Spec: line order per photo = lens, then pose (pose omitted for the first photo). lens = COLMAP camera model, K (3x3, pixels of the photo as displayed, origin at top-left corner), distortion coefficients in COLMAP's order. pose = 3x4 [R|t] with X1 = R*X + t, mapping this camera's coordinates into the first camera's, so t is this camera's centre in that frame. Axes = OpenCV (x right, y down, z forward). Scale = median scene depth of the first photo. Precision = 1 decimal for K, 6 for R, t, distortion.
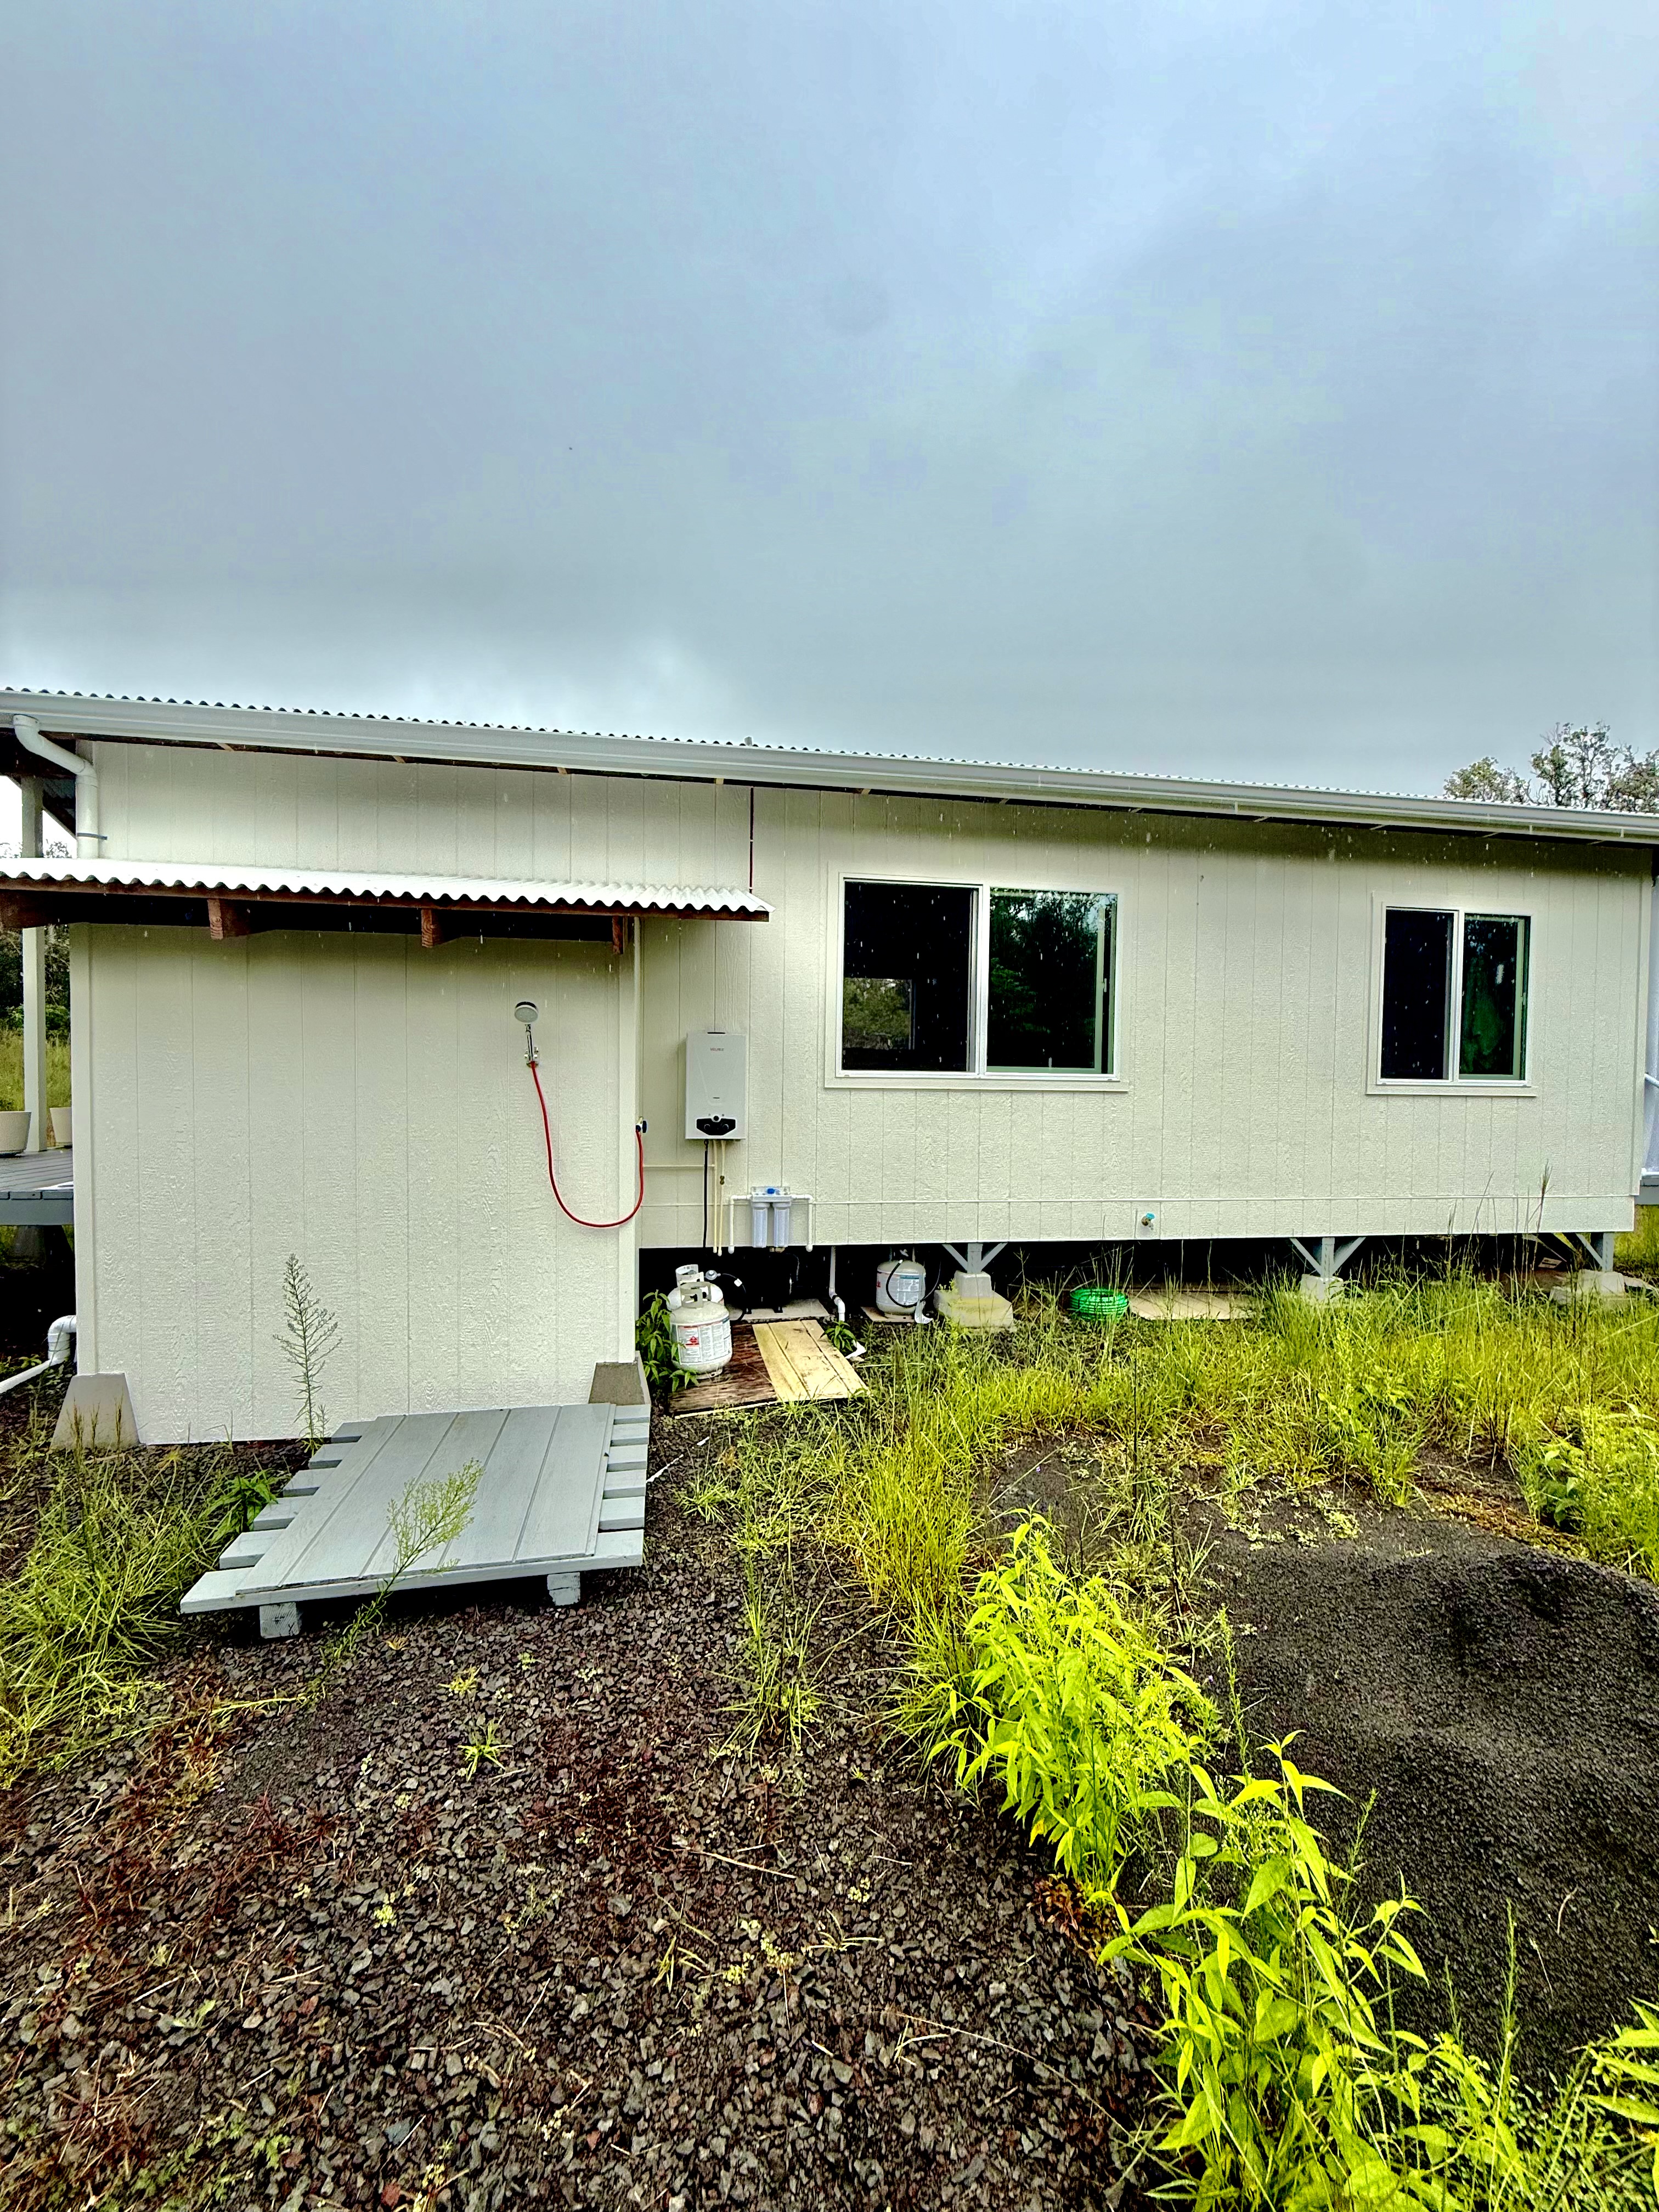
lens RADIAL K [[879.9, 0, 832.9], [0, 879.9, 1103.8], [0, 0, 1]] dist [-0.000379, -0.000227]
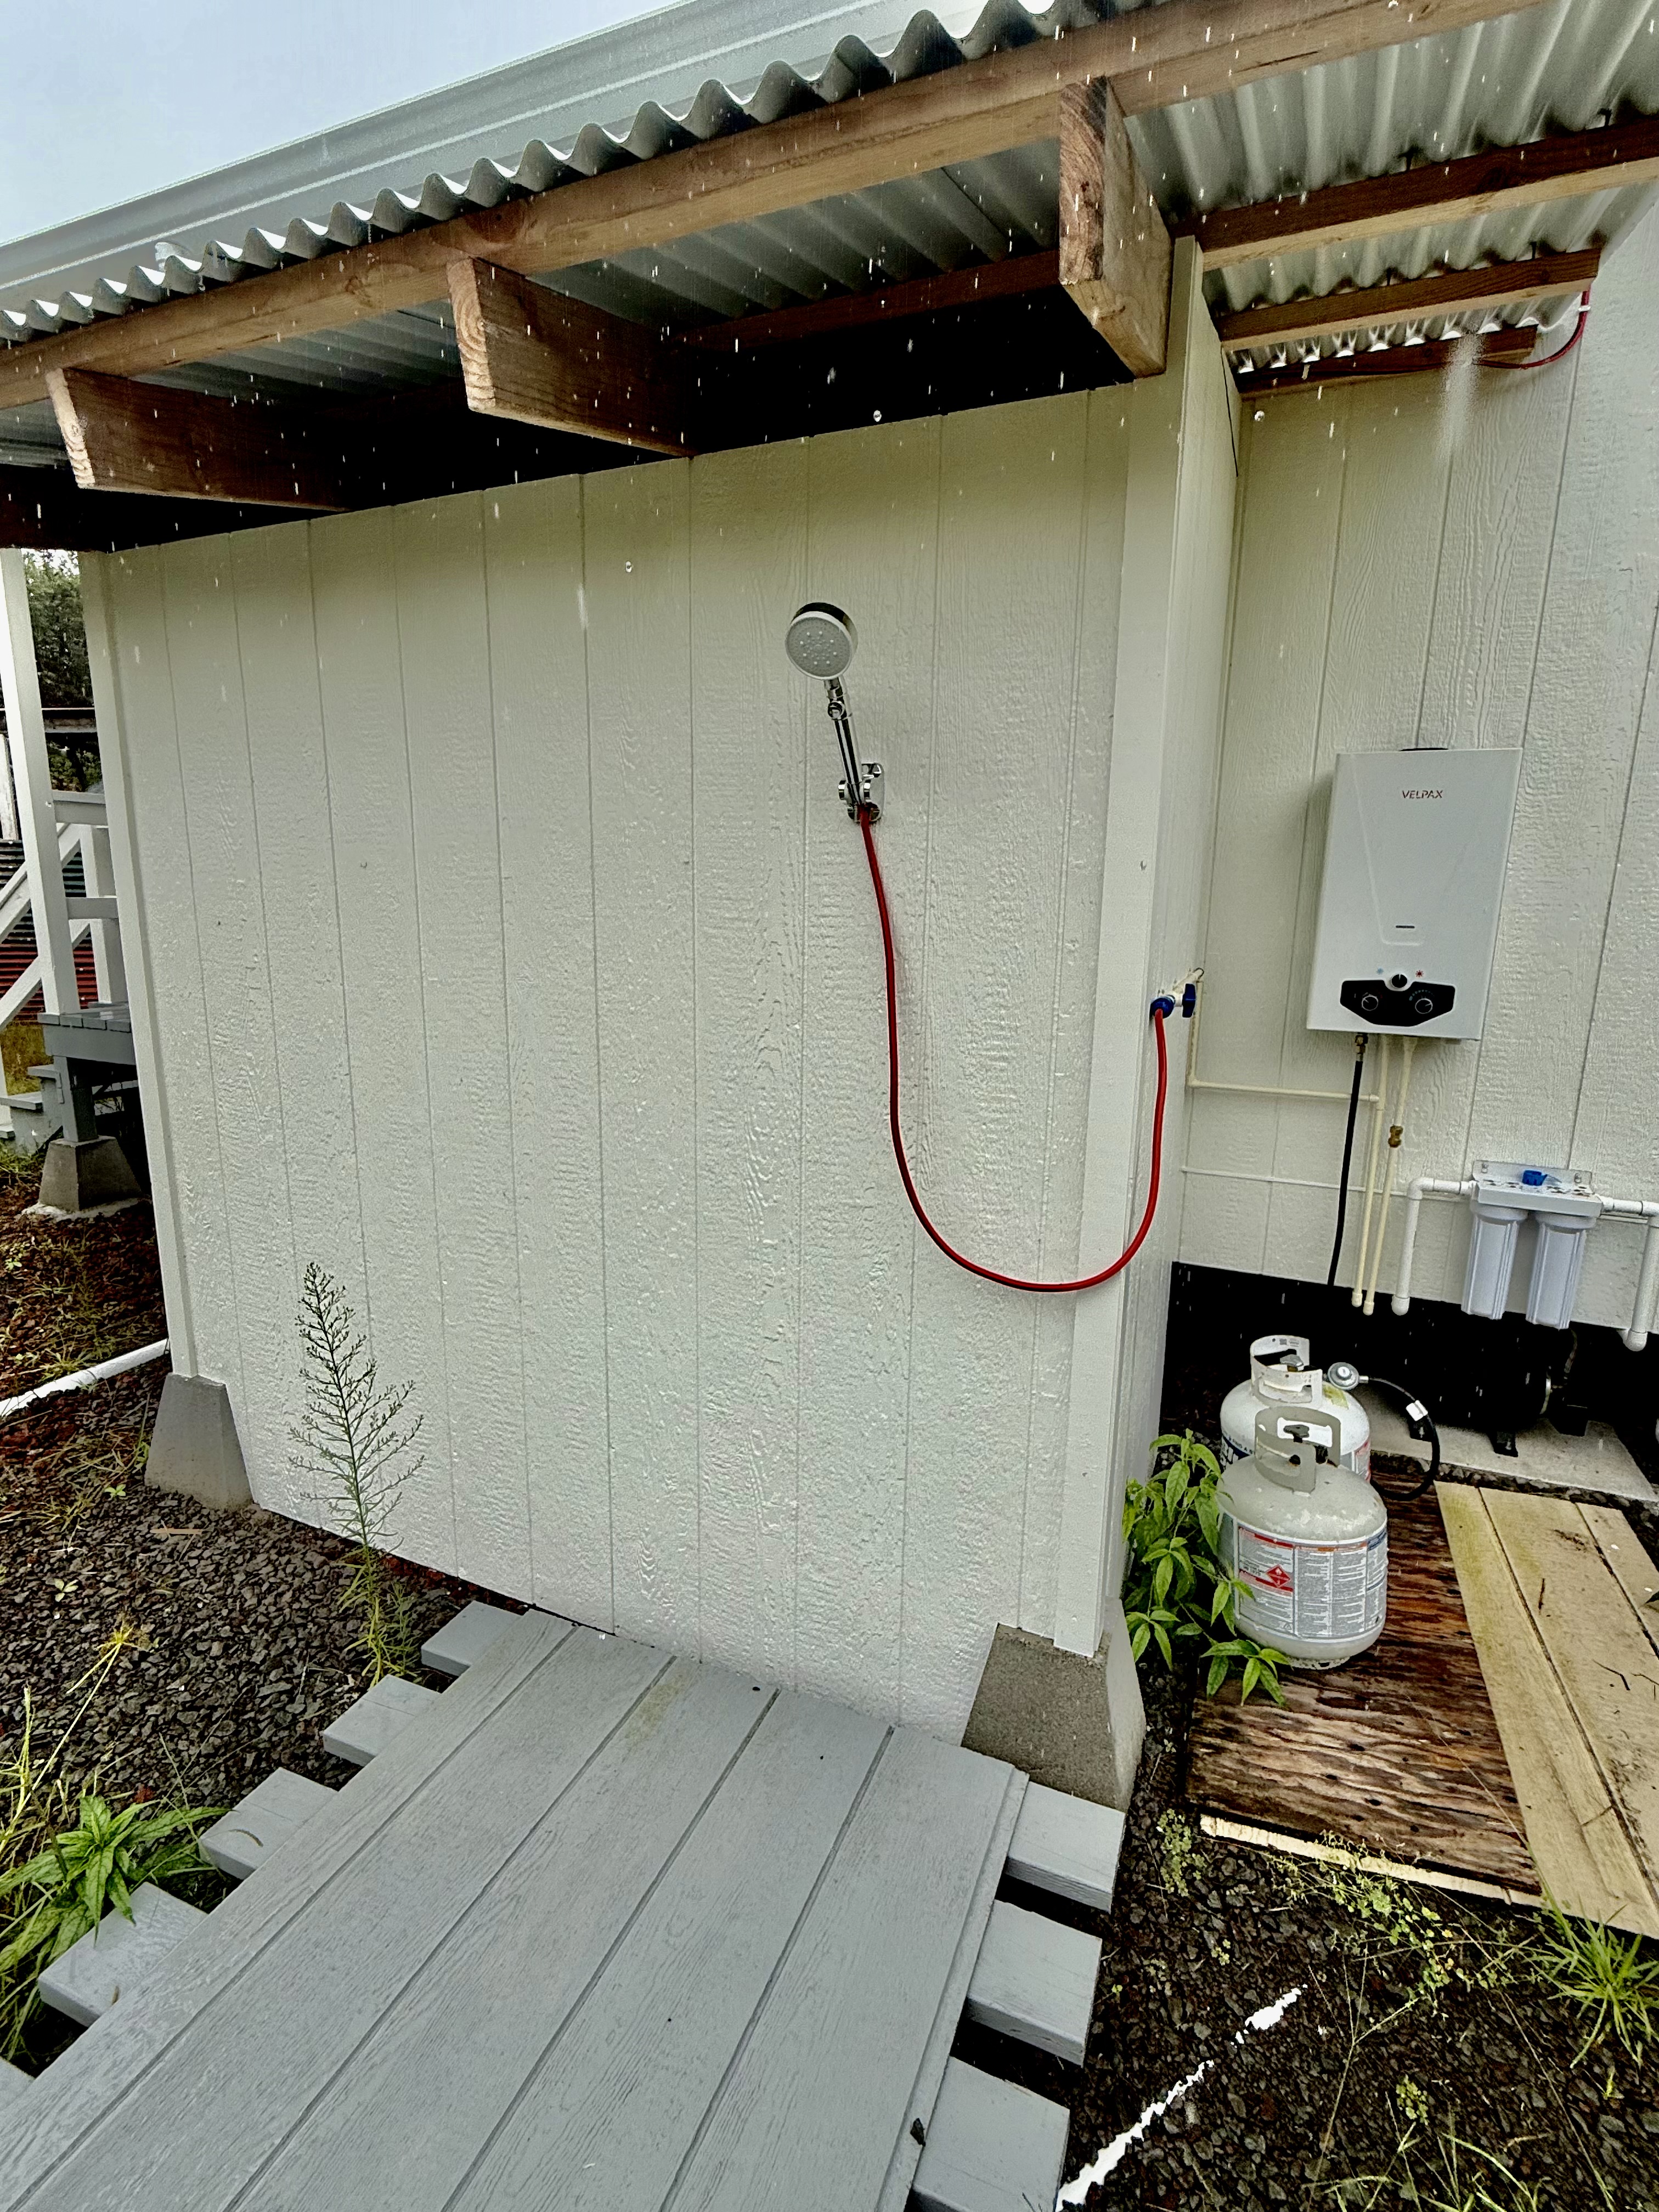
lens RADIAL K [[1063.9, 0, 834.9], [0, 1063.9, 1113.2], [0, 0, 1]] dist [0.005439, -0.000442]
pose [[0.836079, 0.111613, -0.537135, -0.080089], [-0.025787, 0.985999, 0.164745, 0.003214], [0.548003, -0.123889, 0.827251, 0.462885]]
